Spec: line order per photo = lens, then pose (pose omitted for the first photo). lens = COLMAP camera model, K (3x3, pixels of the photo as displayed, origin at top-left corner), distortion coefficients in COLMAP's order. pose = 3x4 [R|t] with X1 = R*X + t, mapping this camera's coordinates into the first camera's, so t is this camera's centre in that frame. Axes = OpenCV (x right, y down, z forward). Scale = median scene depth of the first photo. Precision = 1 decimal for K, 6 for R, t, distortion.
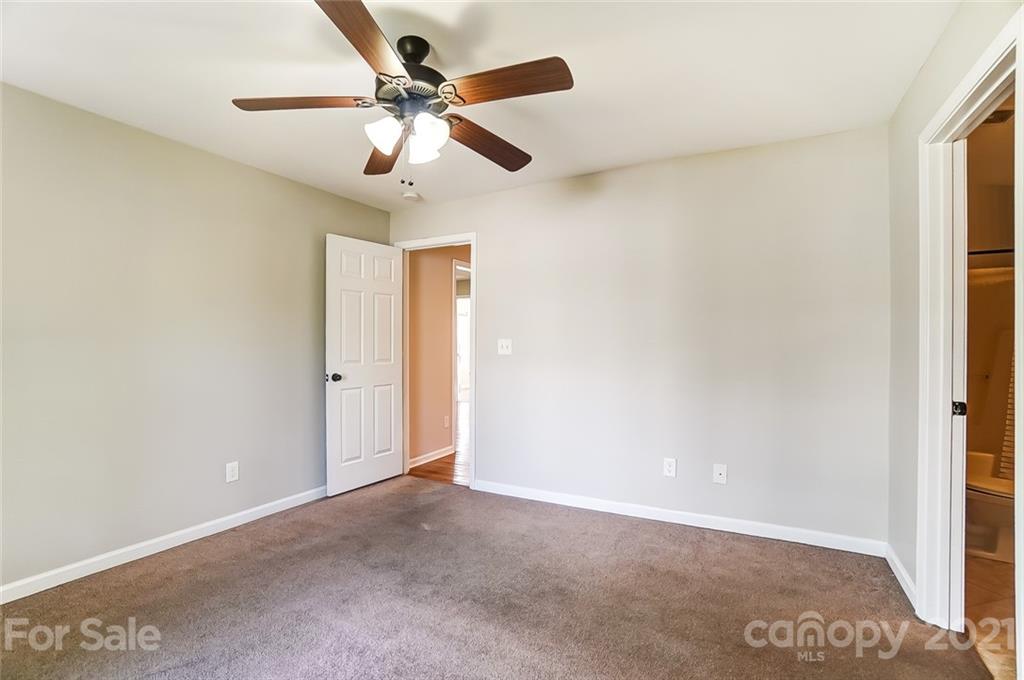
lens RADIAL K [[467.8, 0, 506.7], [0, 467.8, 344.1], [0, 0, 1]] dist [-0.065313, 0.027502]
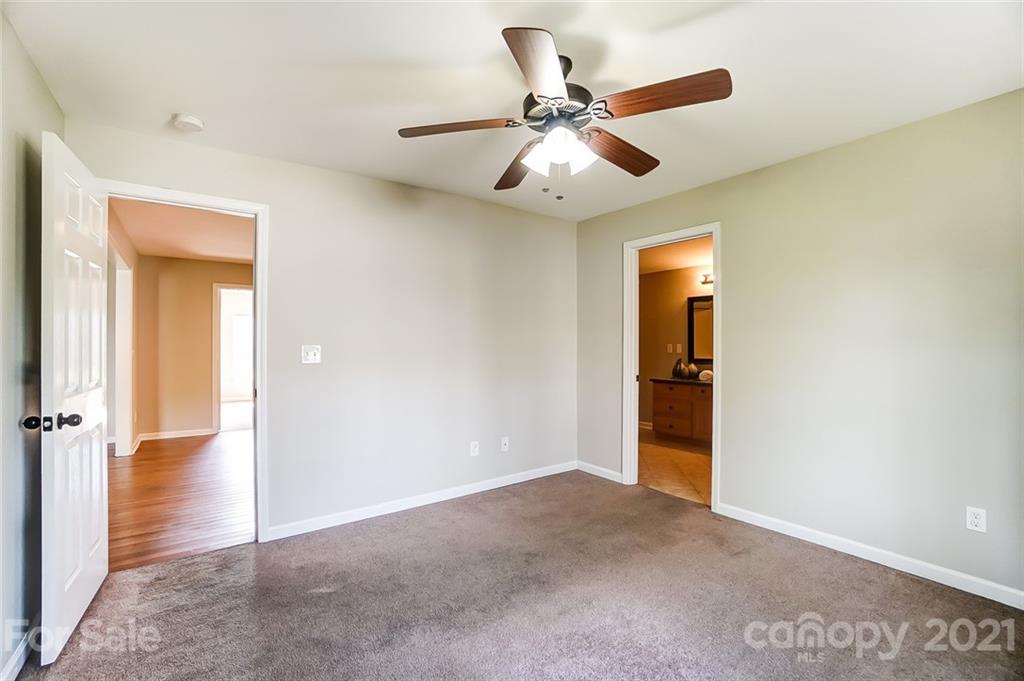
lens RADIAL K [[453.2, 0, 516.5], [0, 453.2, 349.2], [0, 0, 1]] dist [-0.009246, 0.000459]
pose [[0.411611, -0.007392, 0.911330, -0.744866], [0.005673, 0.999969, 0.005549, -0.007024], [-0.911342, 0.002886, 0.411640, 0.413197]]
